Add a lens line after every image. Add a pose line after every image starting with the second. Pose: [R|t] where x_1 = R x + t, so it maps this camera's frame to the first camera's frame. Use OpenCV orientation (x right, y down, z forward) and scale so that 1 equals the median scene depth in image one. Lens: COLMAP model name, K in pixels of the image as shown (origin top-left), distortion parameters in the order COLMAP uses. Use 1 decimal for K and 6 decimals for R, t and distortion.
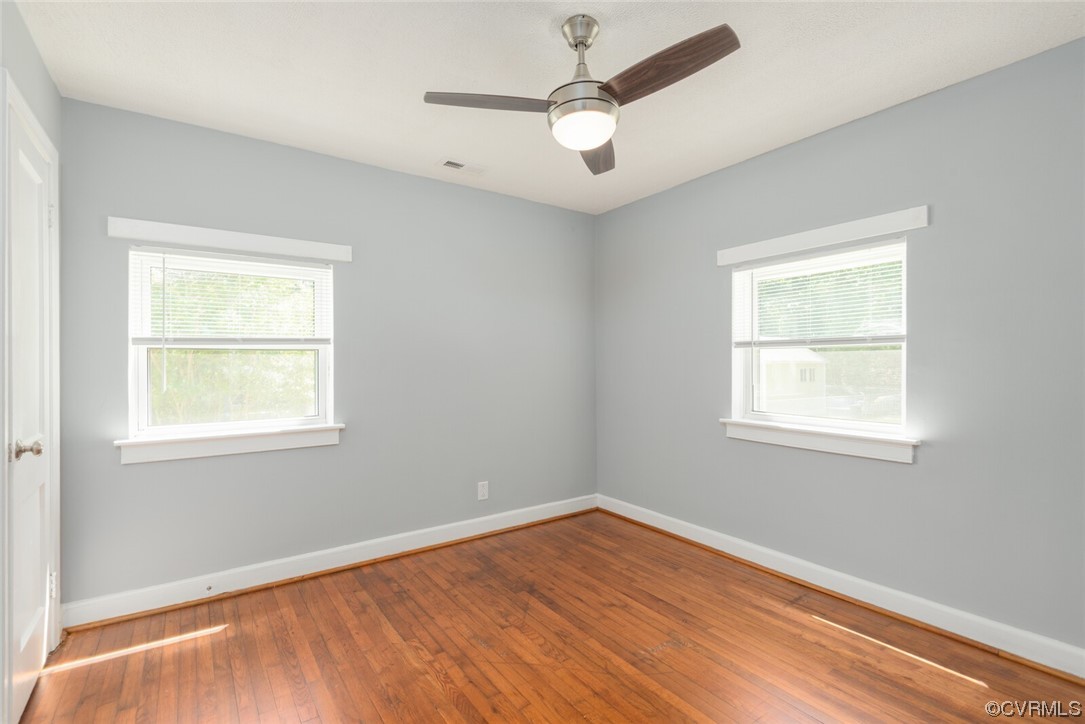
lens RADIAL K [[505.1, 0, 540.0], [0, 505.1, 373.6], [0, 0, 1]] dist [0.001296, -0.000517]
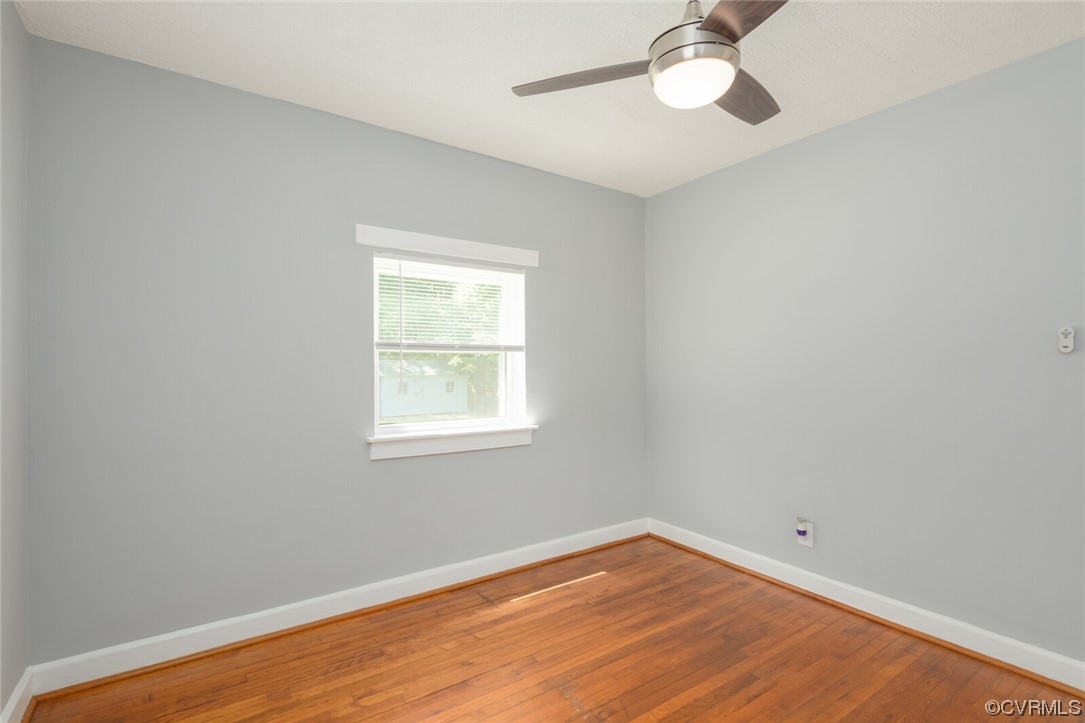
lens RADIAL K [[511.9, 0, 526.9], [0, 511.9, 365.0], [0, 0, 1]] dist [0.003753, -0.000239]
pose [[-0.002091, 0.007822, 0.999967, -0.548033], [0.020964, 0.999750, -0.007776, -0.016697], [-0.999778, 0.020947, -0.002254, 0.932535]]
